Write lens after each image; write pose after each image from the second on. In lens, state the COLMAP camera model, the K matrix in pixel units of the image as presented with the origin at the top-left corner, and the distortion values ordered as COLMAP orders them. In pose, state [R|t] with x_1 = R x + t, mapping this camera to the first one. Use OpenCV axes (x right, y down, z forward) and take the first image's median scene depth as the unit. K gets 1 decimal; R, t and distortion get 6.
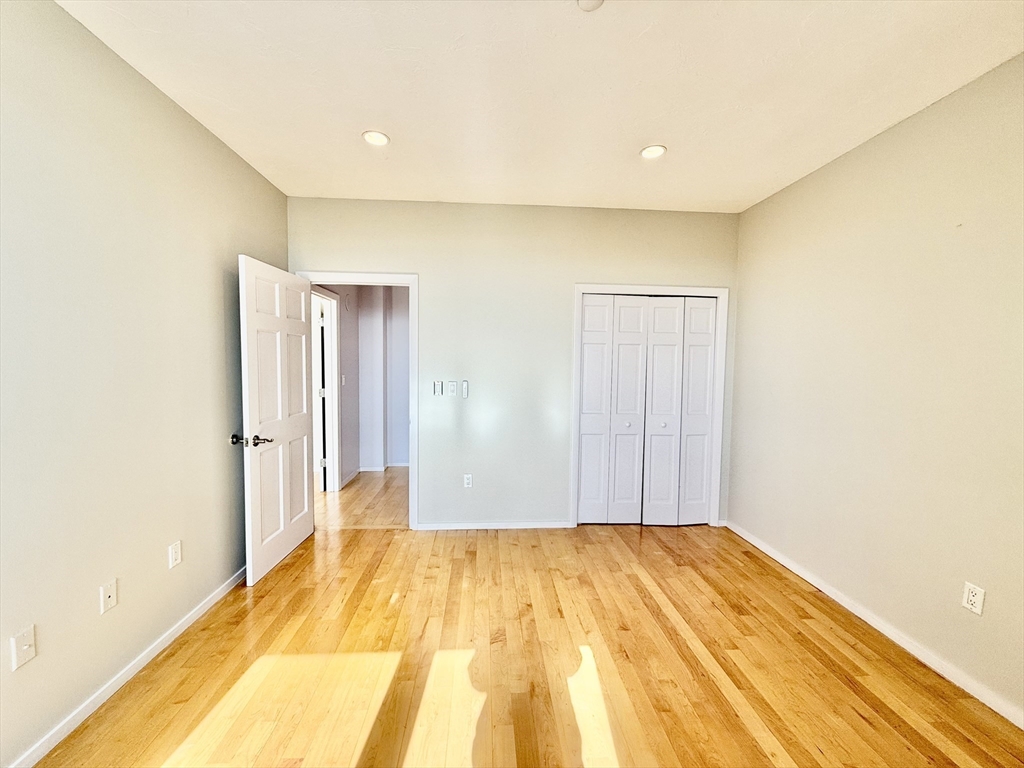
lens RADIAL K [[406.8, 0, 508.6], [0, 406.8, 384.5], [0, 0, 1]] dist [-0.001168, -0.000267]
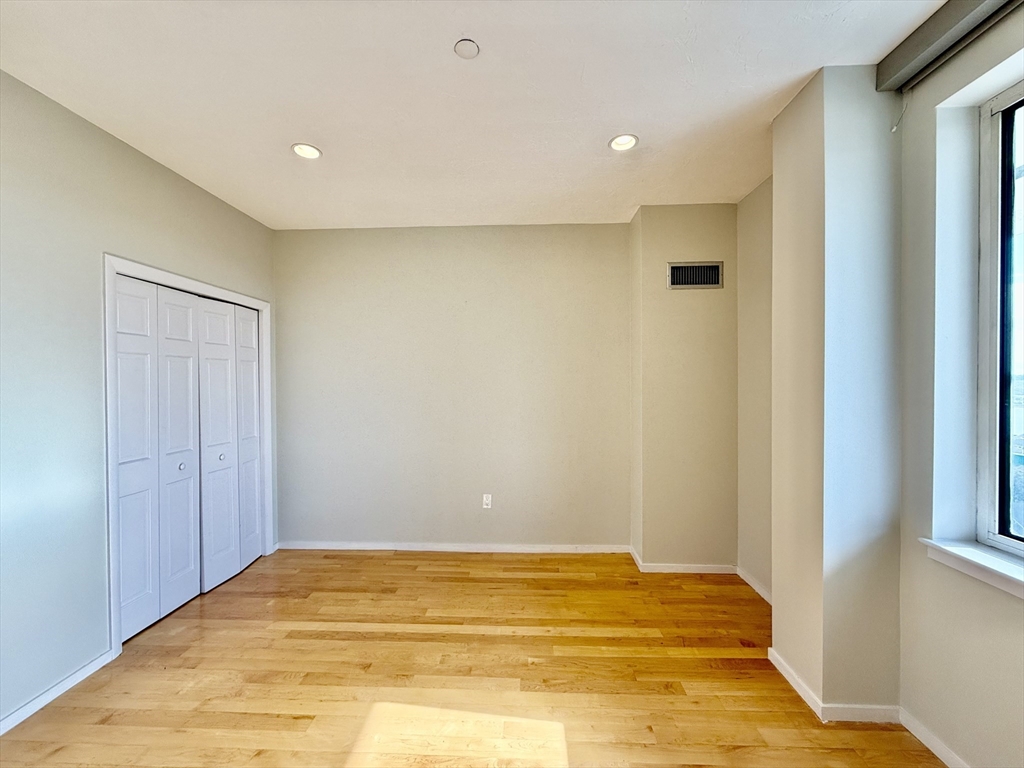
lens RADIAL K [[406.8, 0, 508.6], [0, 406.8, 384.5], [0, 0, 1]] dist [-0.001168, -0.000267]
pose [[0.107665, -0.024102, 0.993895, -0.466951], [0.063274, 0.997845, 0.017343, -0.030163], [-0.992172, 0.061020, 0.108958, 0.427919]]
